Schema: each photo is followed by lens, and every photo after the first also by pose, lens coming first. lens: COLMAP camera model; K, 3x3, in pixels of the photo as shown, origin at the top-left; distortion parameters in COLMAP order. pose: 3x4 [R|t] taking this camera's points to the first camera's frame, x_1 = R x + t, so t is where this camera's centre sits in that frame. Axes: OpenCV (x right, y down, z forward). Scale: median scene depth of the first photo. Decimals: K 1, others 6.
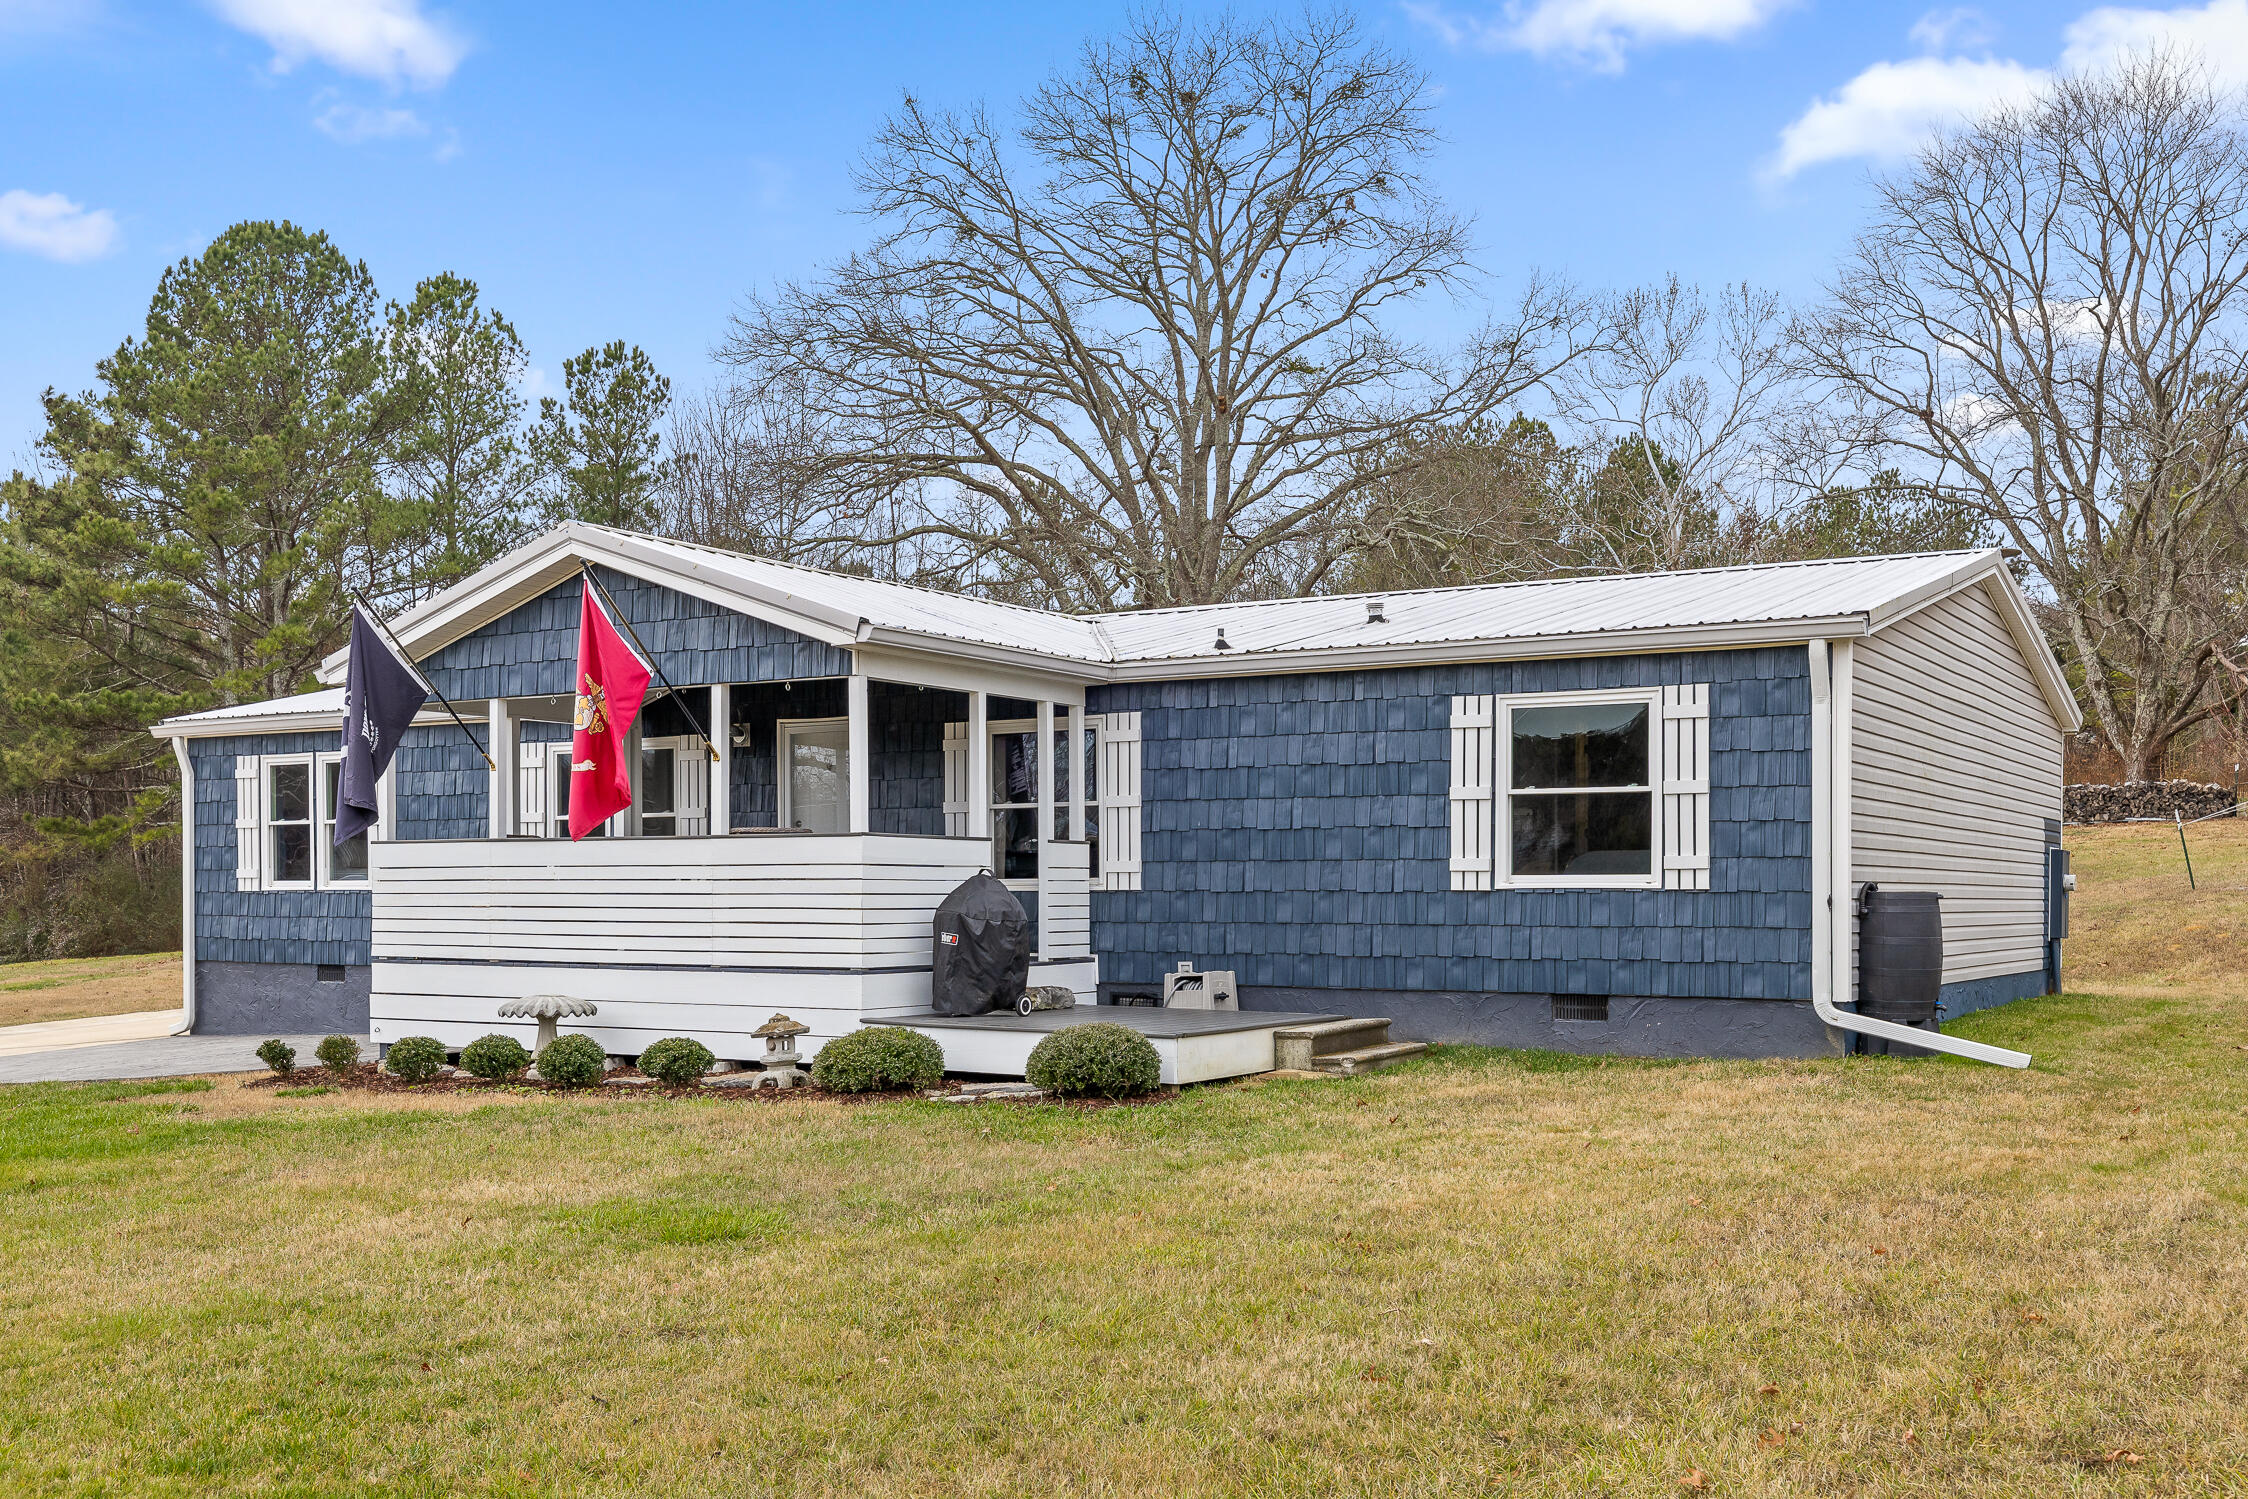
lens RADIAL K [[2214.1, 0, 1123.6], [0, 2214.1, 748.9], [0, 0, 1]] dist [-0.002795, 0.000000]
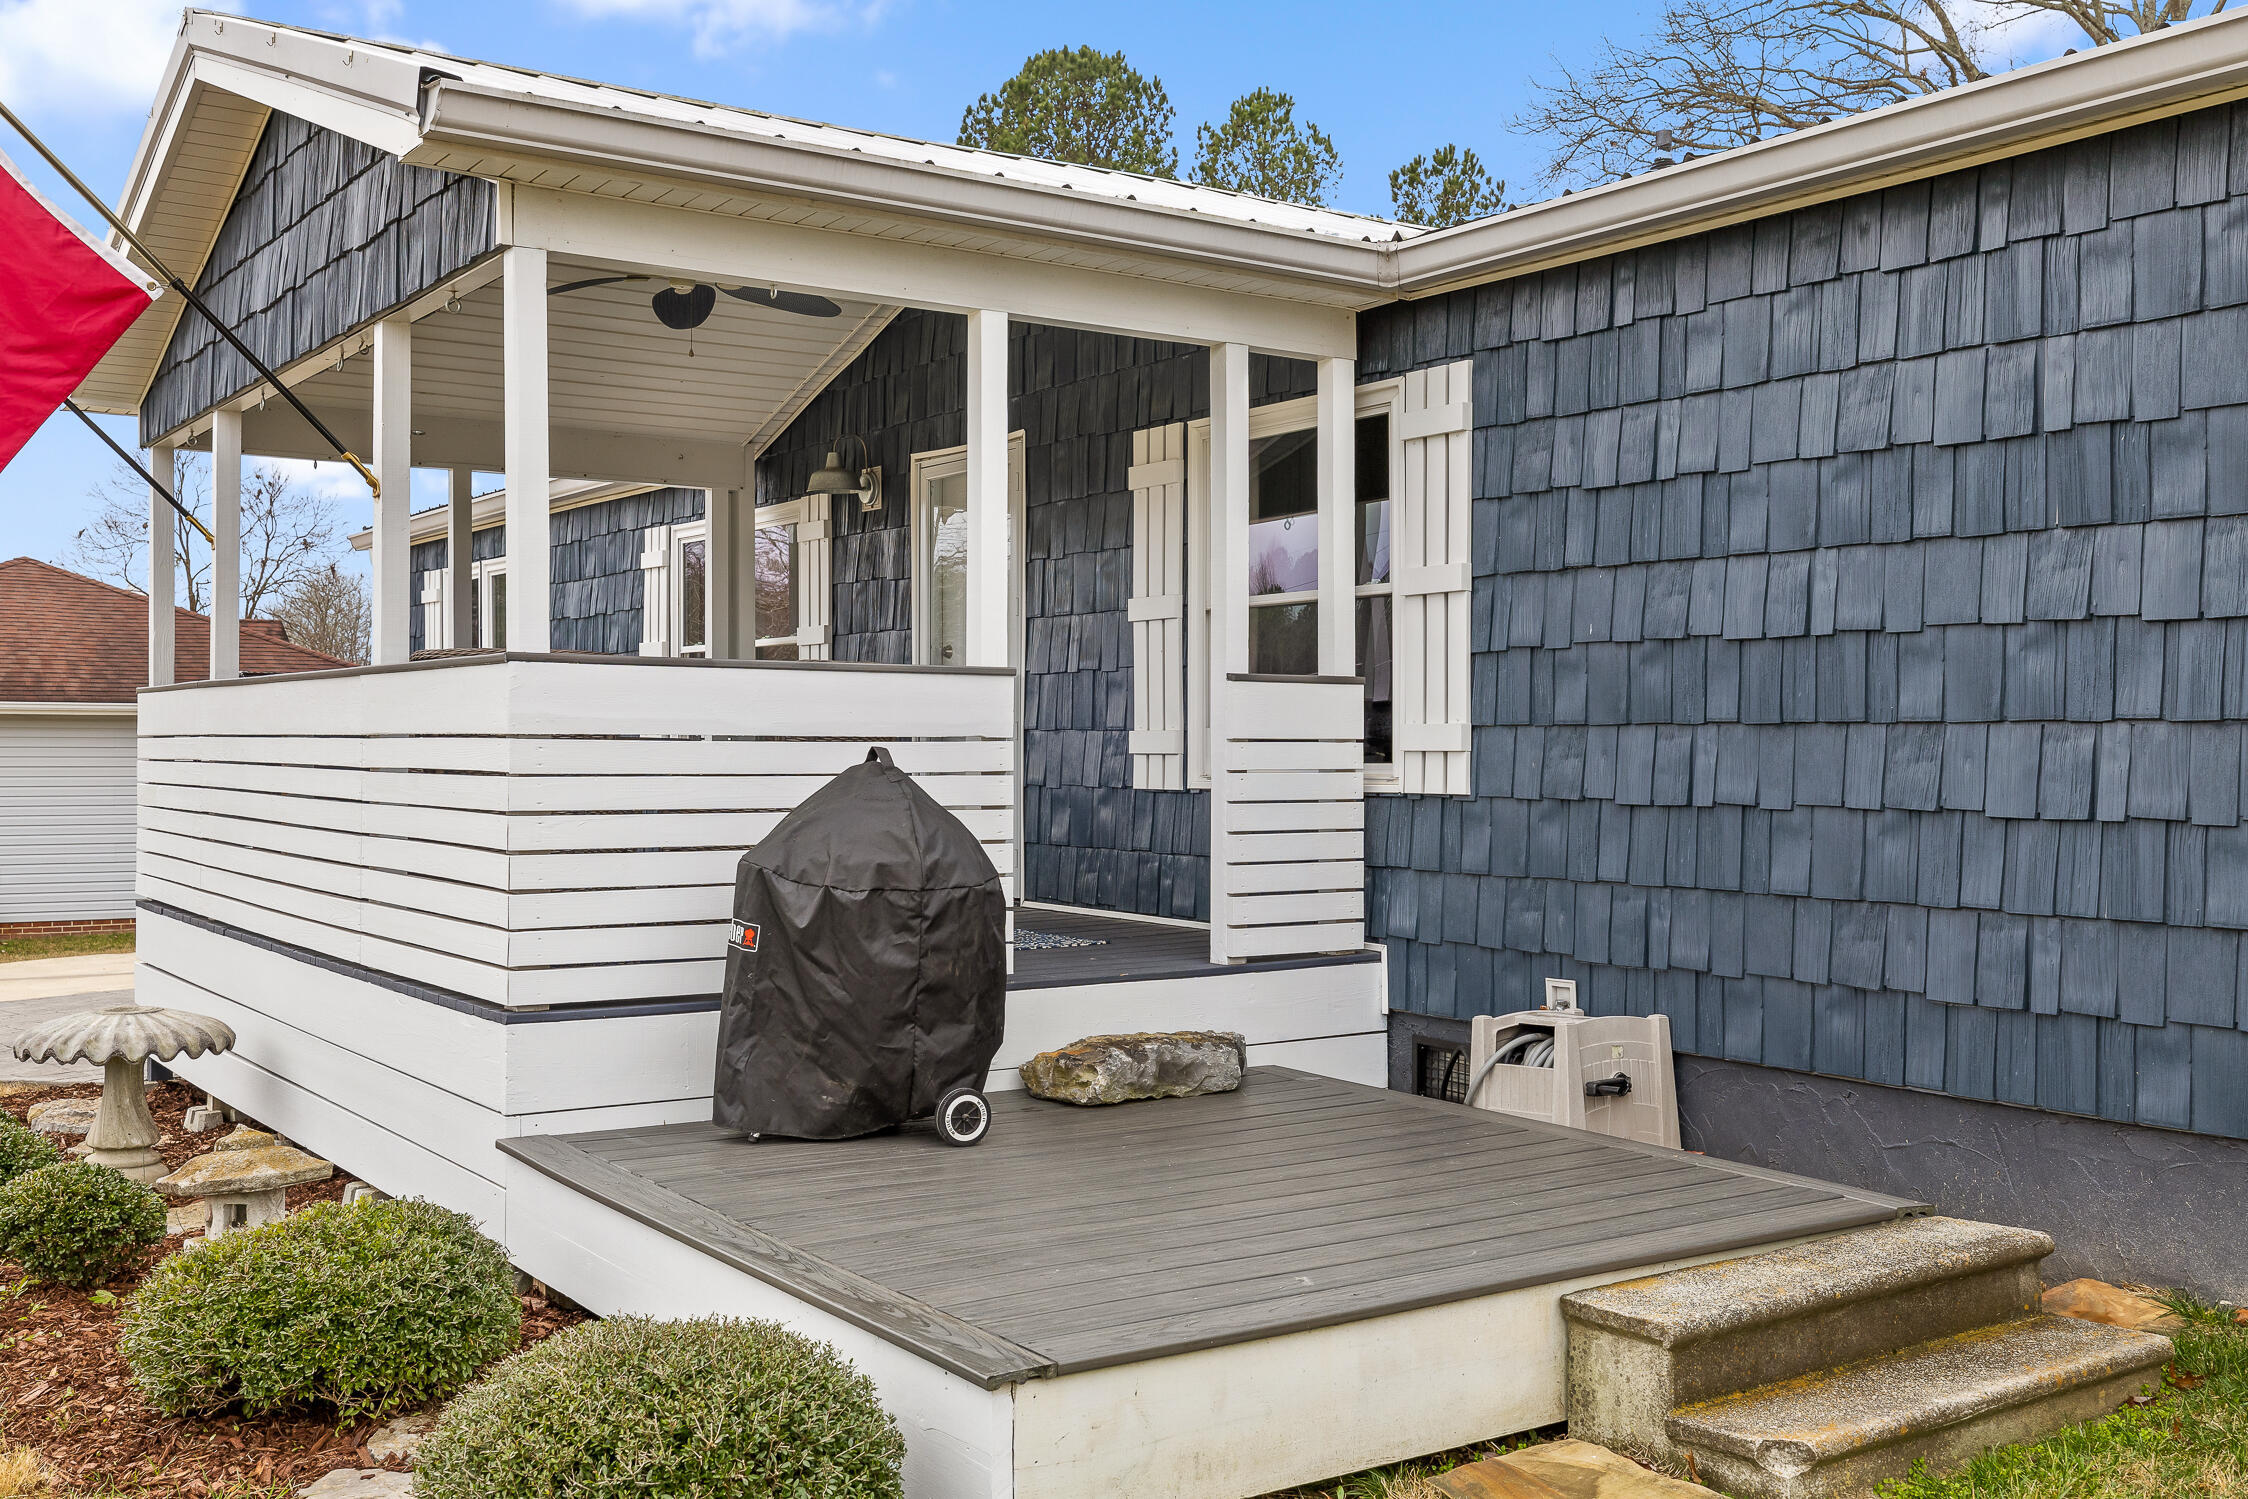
lens RADIAL K [[2214.1, 0, 1114.6], [0, 2214.1, 694.6], [0, 0, 1]] dist [-0.002795, 0.000000]
pose [[0.910347, -0.005797, -0.413804, 0.117498], [0.022549, 0.999111, 0.035610, 0.029271], [0.413230, -0.041748, 0.909669, 0.602976]]
